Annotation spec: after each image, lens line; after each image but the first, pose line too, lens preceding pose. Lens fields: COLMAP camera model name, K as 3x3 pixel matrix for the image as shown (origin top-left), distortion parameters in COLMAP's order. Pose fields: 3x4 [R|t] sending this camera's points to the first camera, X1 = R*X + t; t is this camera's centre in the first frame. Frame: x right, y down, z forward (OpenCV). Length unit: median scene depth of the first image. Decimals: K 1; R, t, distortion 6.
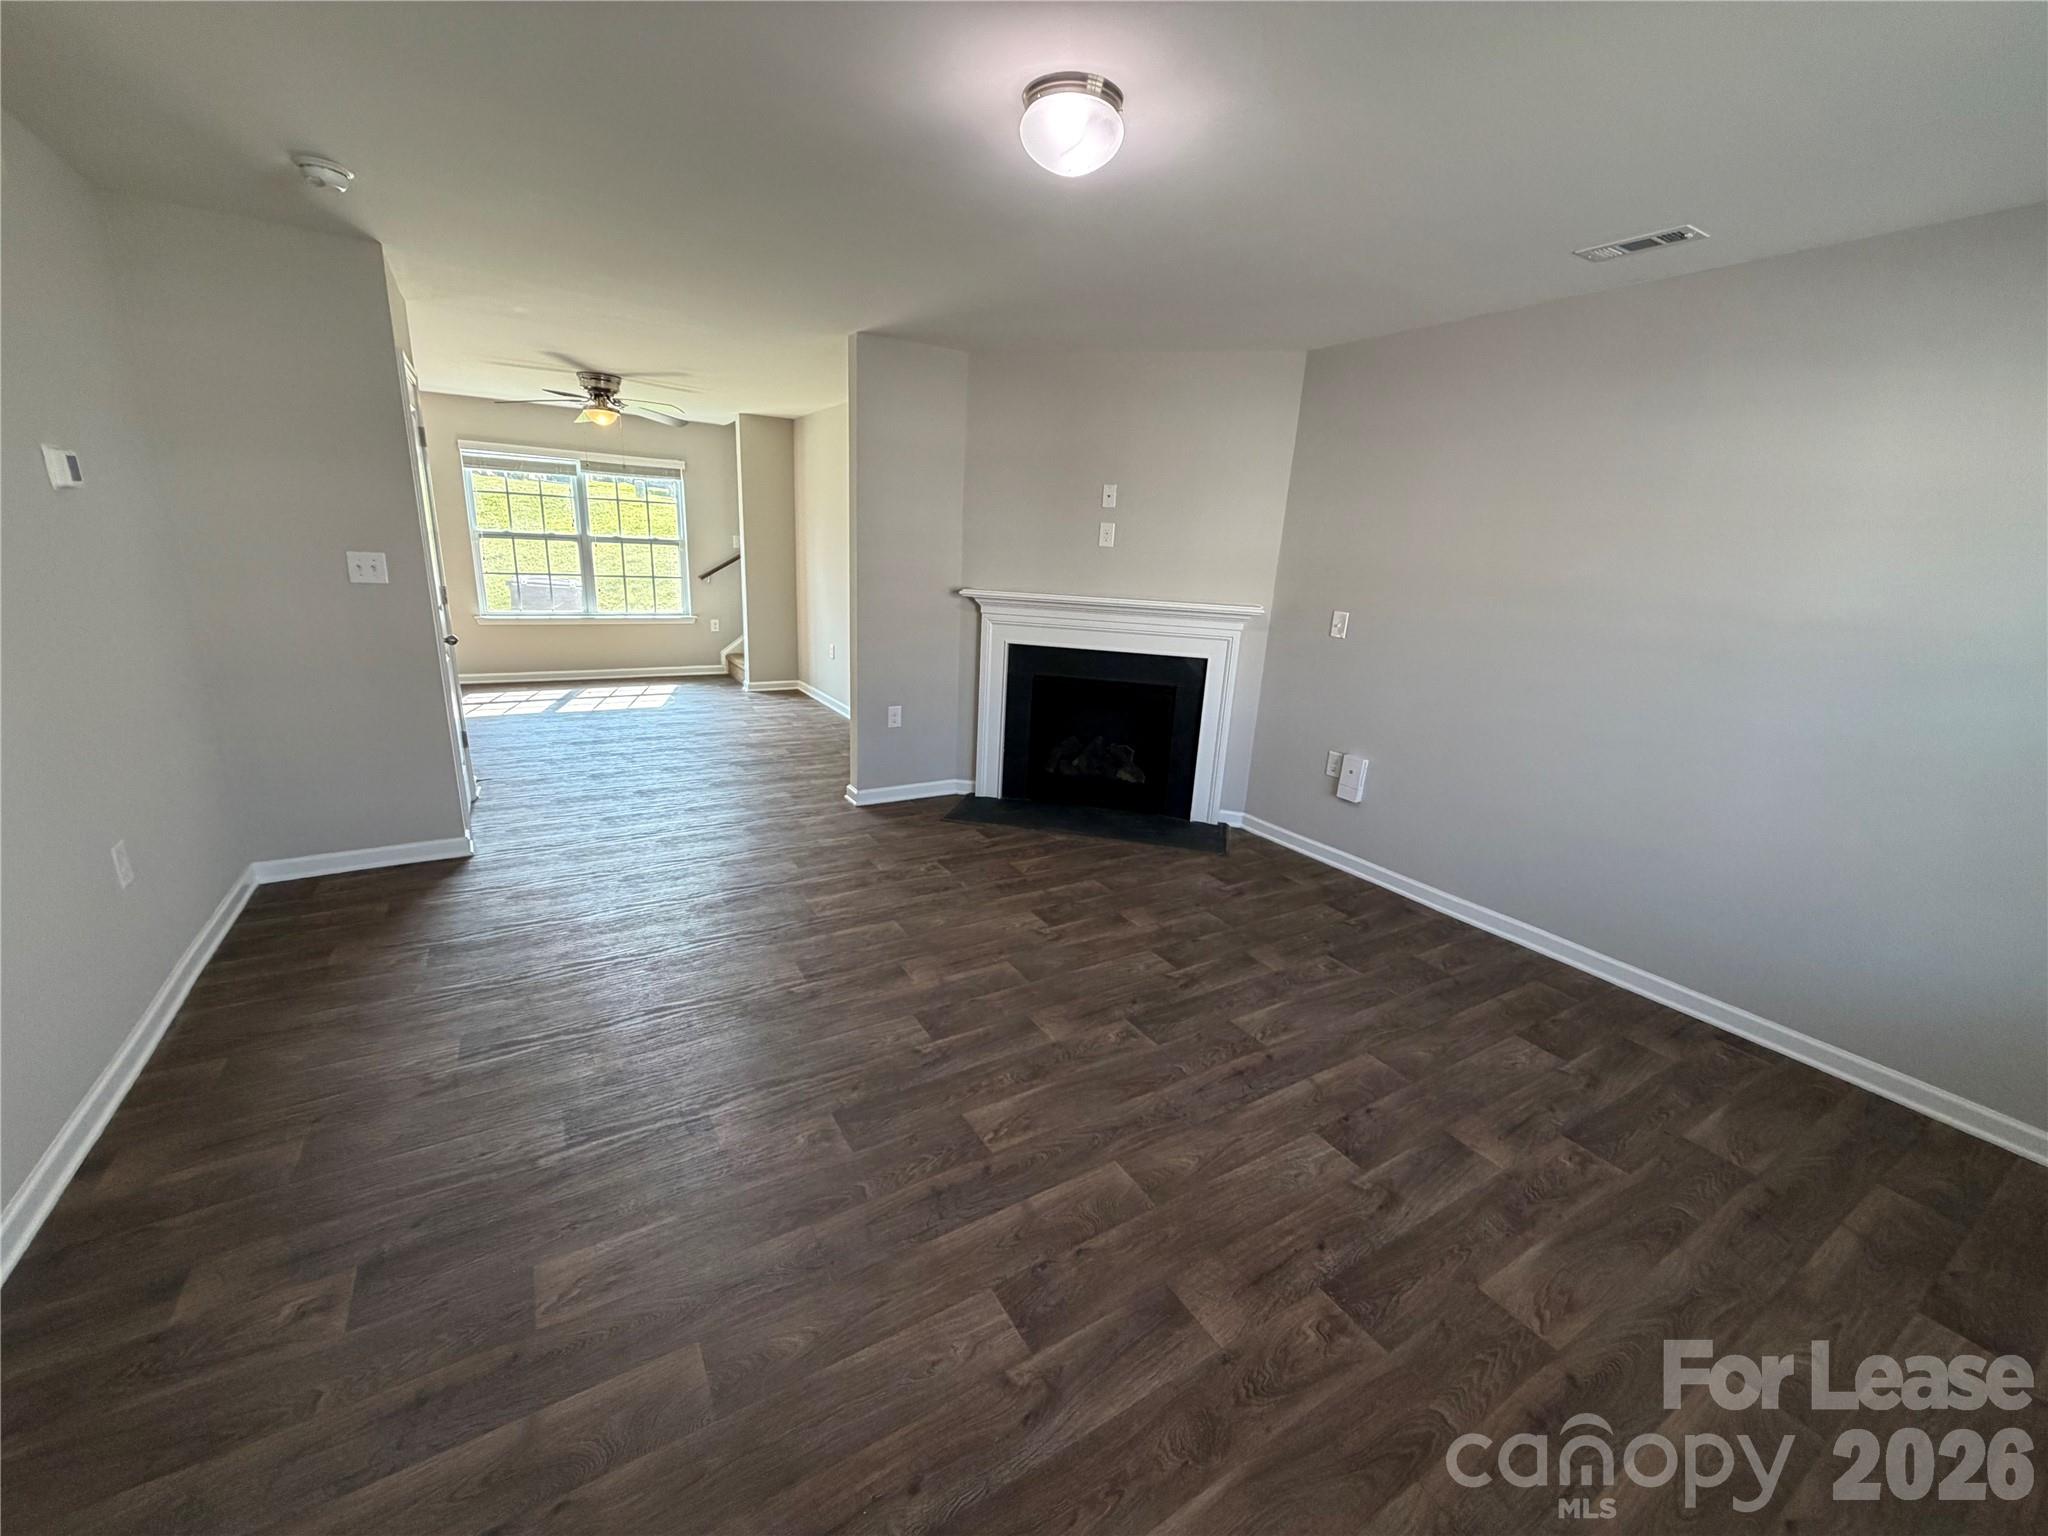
lens RADIAL K [[836.3, 0, 1014.1], [0, 836.3, 766.5], [0, 0, 1]] dist [-0.013455, 0.000236]
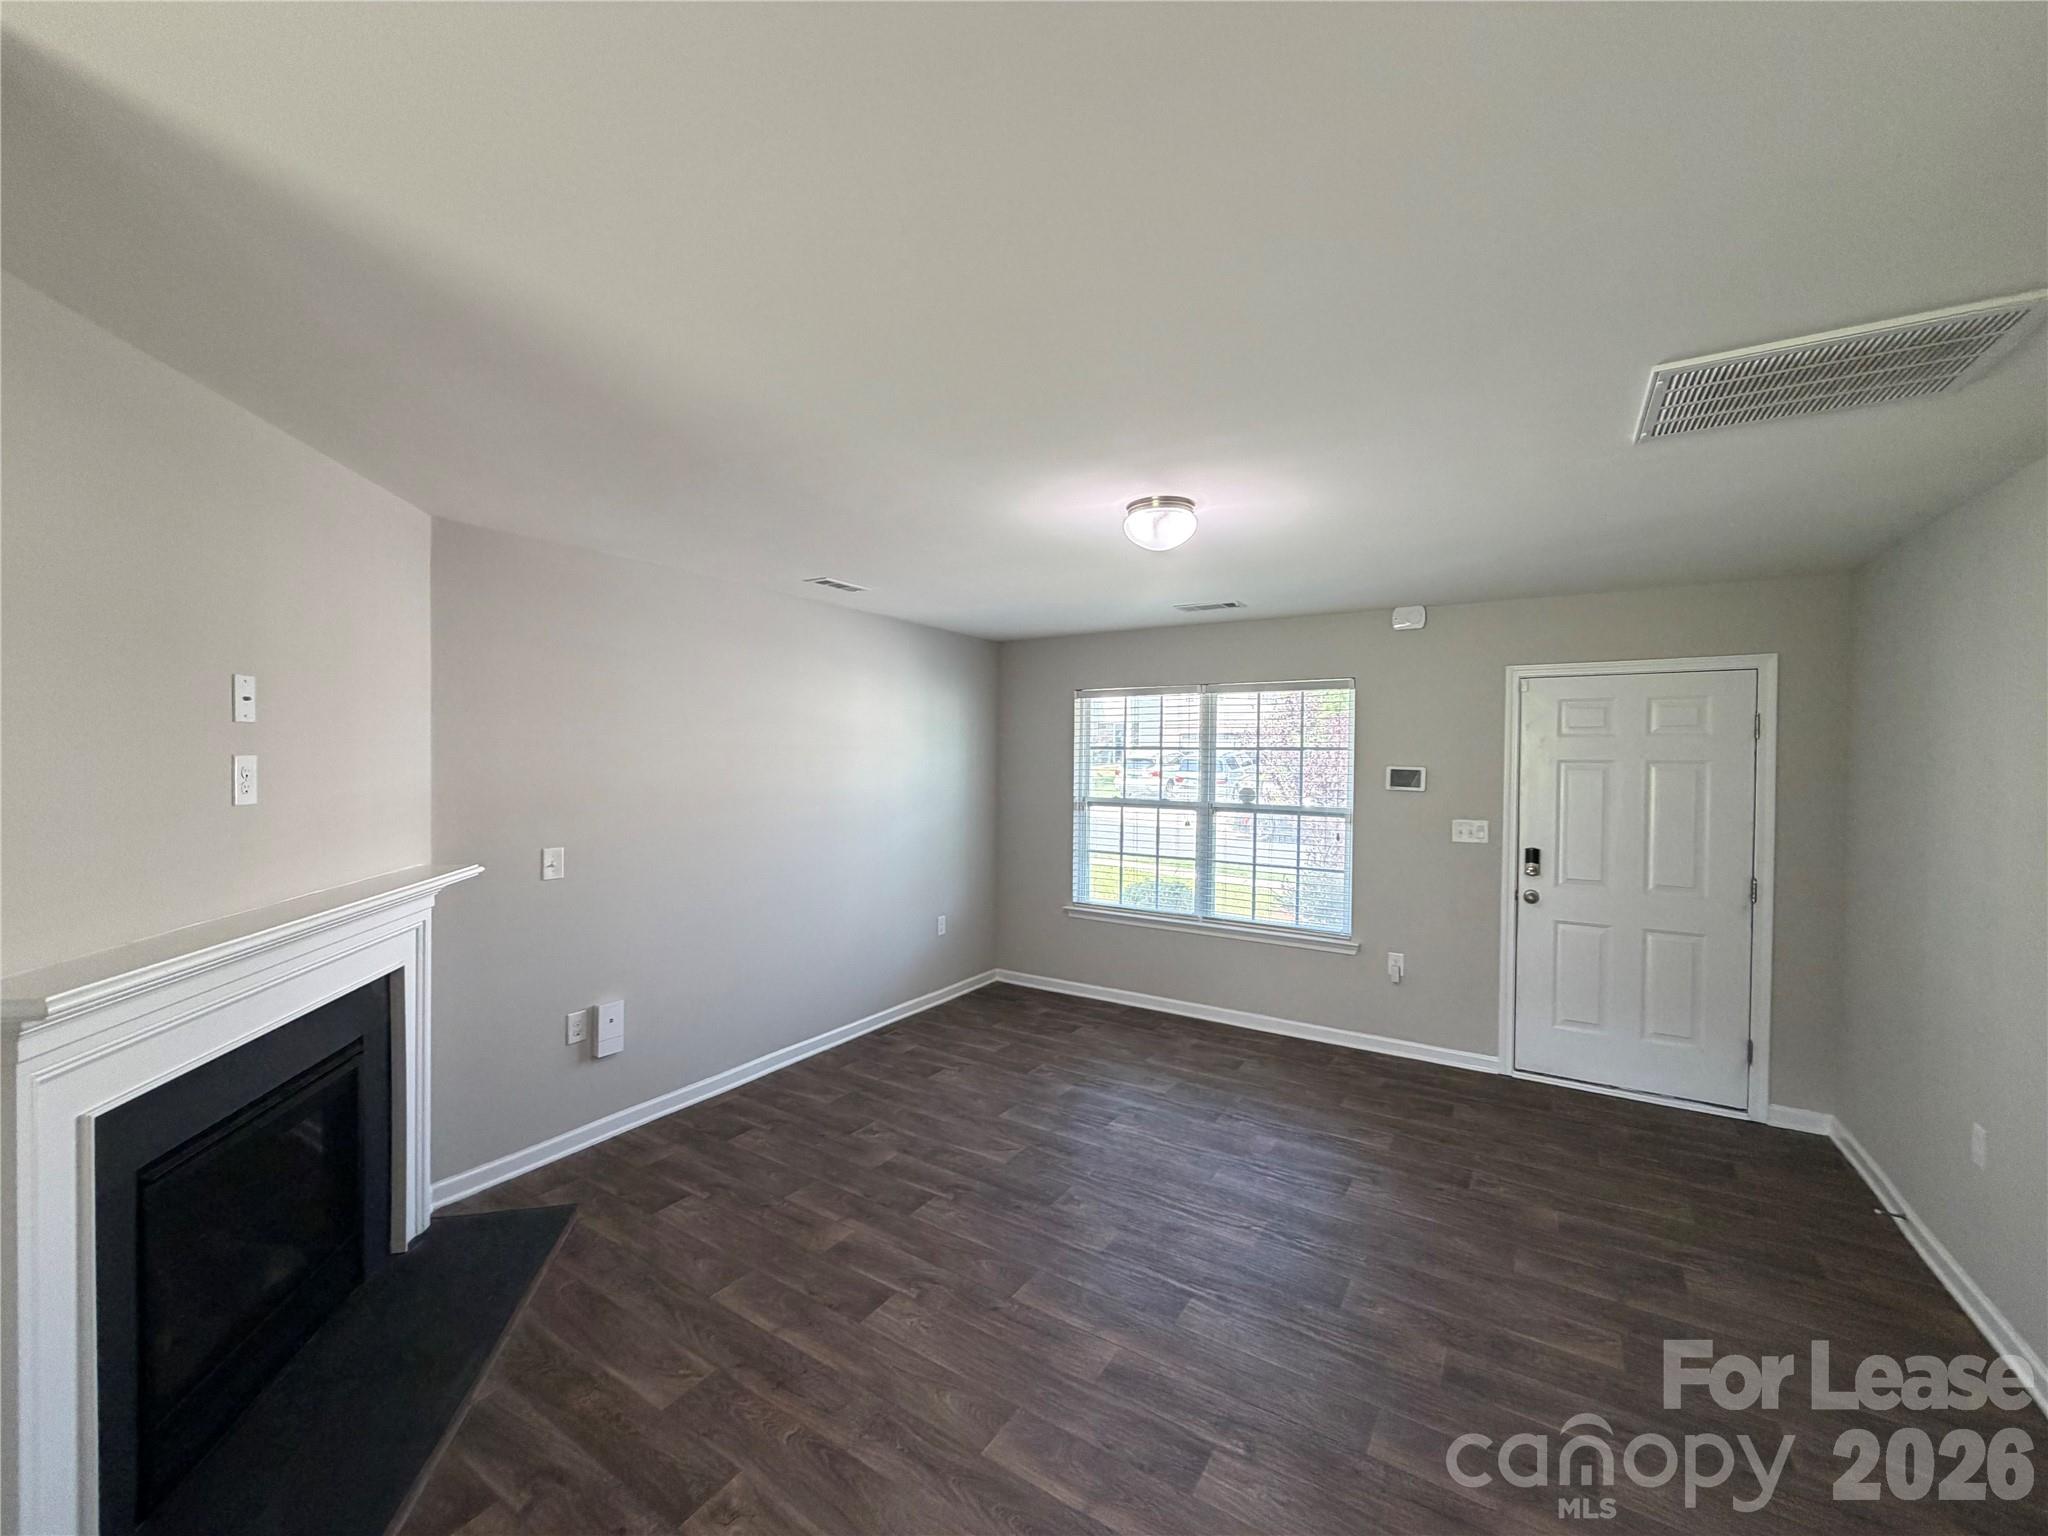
lens RADIAL K [[836.3, 0, 1009.3], [0, 836.3, 763.5], [0, 0, 1]] dist [-0.013455, 0.000236]
pose [[-0.454152, -0.063517, 0.888657, -0.574521], [0.197724, 0.965395, 0.170050, -0.338942], [-0.868707, 0.252937, -0.425878, 1.001846]]
